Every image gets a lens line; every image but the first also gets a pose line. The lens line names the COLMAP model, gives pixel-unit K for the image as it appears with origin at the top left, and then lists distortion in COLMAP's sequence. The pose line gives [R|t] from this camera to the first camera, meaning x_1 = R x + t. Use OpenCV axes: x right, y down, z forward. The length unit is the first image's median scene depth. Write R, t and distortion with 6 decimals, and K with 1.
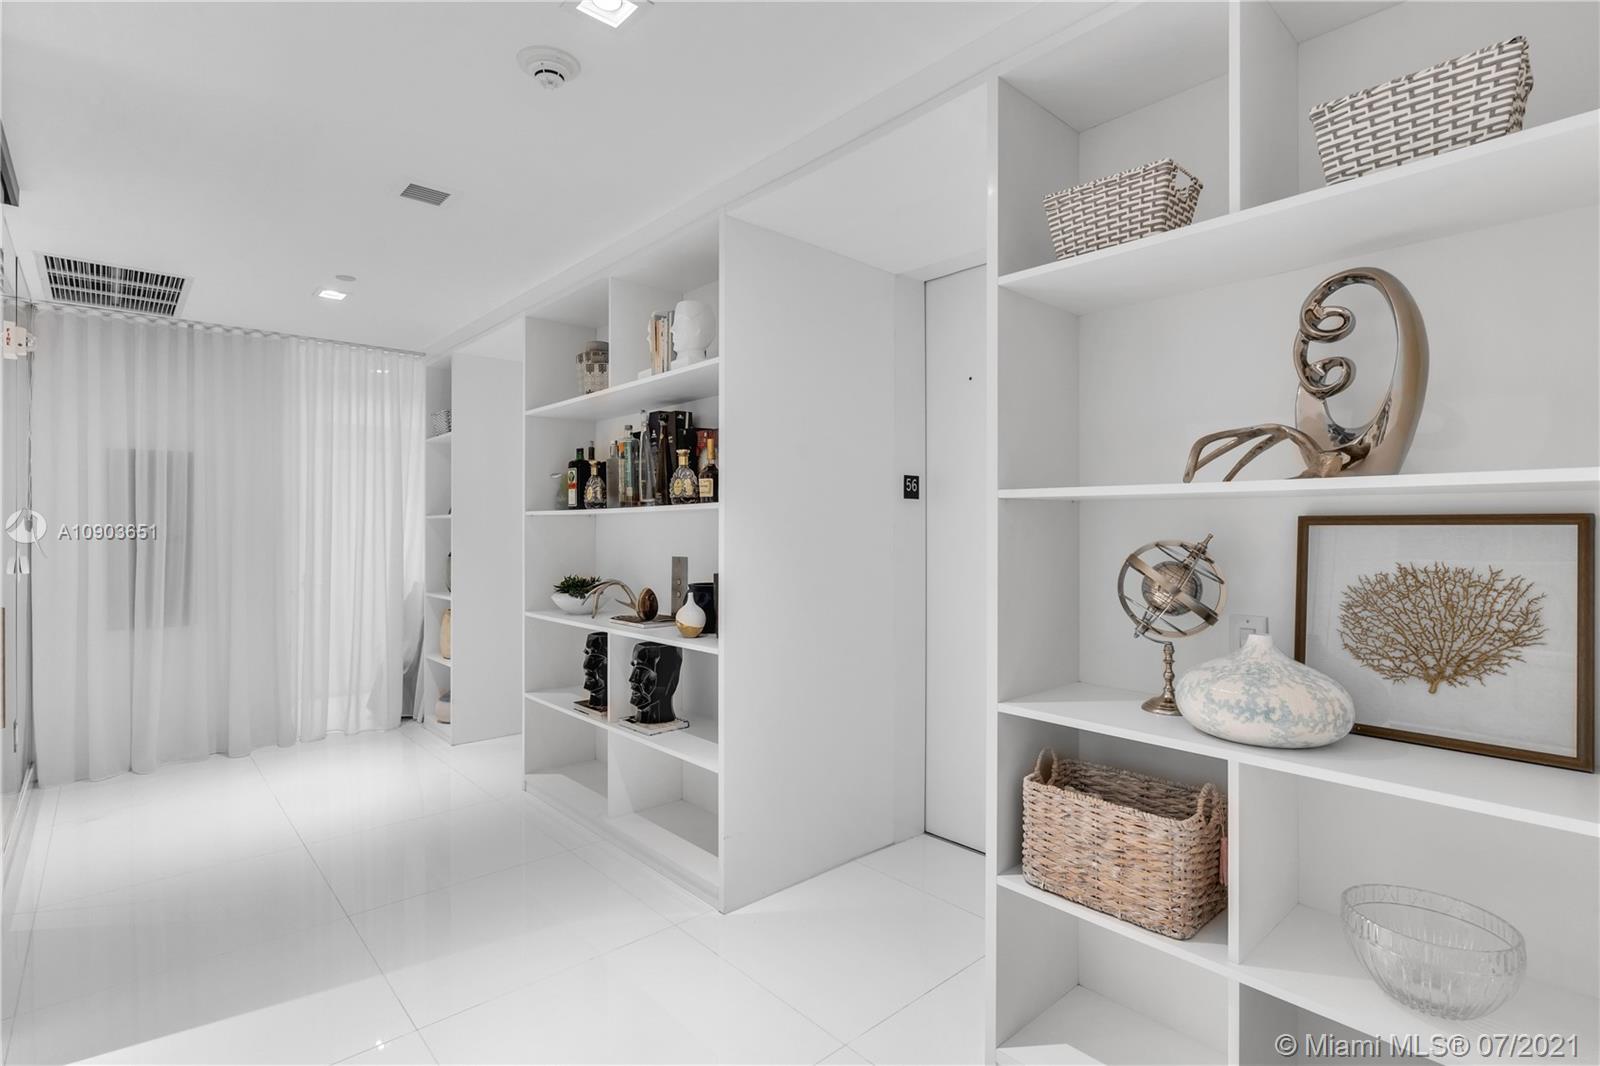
lens RADIAL K [[773.1, 0, 804.6], [0, 773.1, 527.8], [0, 0, 1]] dist [0.001876, 0.000933]
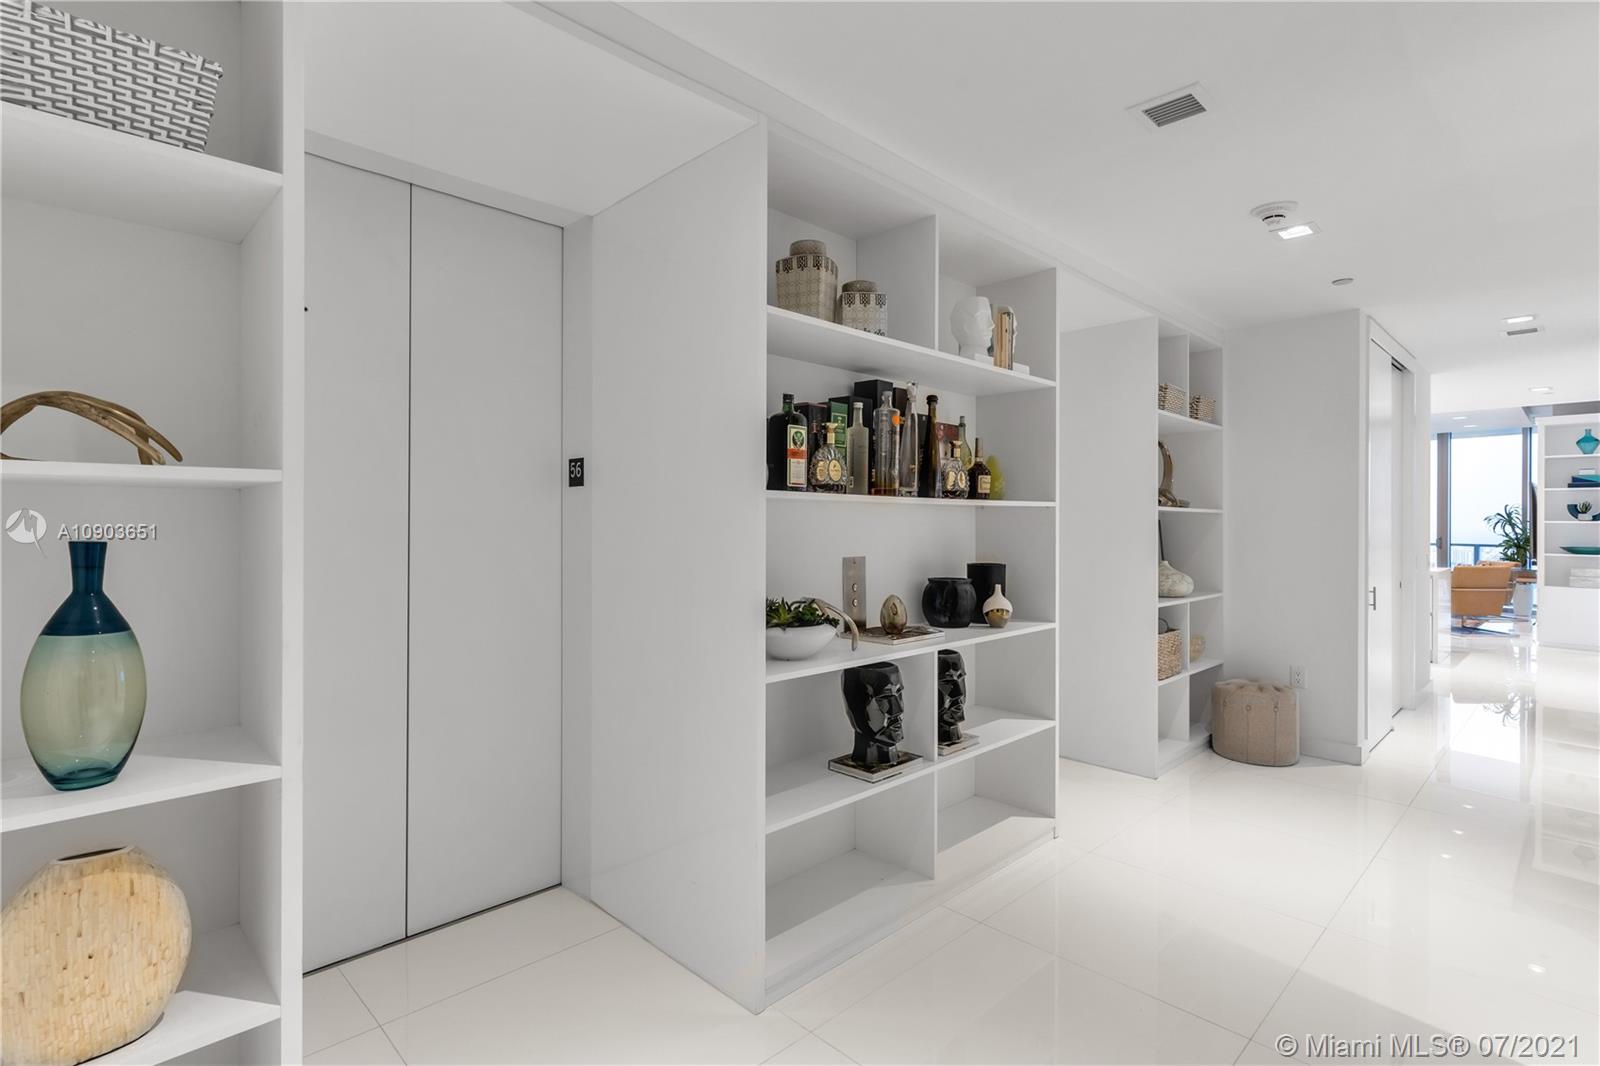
lens RADIAL K [[773.1, 0, 804.6], [0, 773.1, 527.8], [0, 0, 1]] dist [0.001876, 0.000933]
pose [[-0.035954, -0.001344, 0.999353, -0.958356], [-0.004087, 0.999991, 0.001197, 0.005300], [-0.999345, -0.004042, -0.035960, 1.052793]]
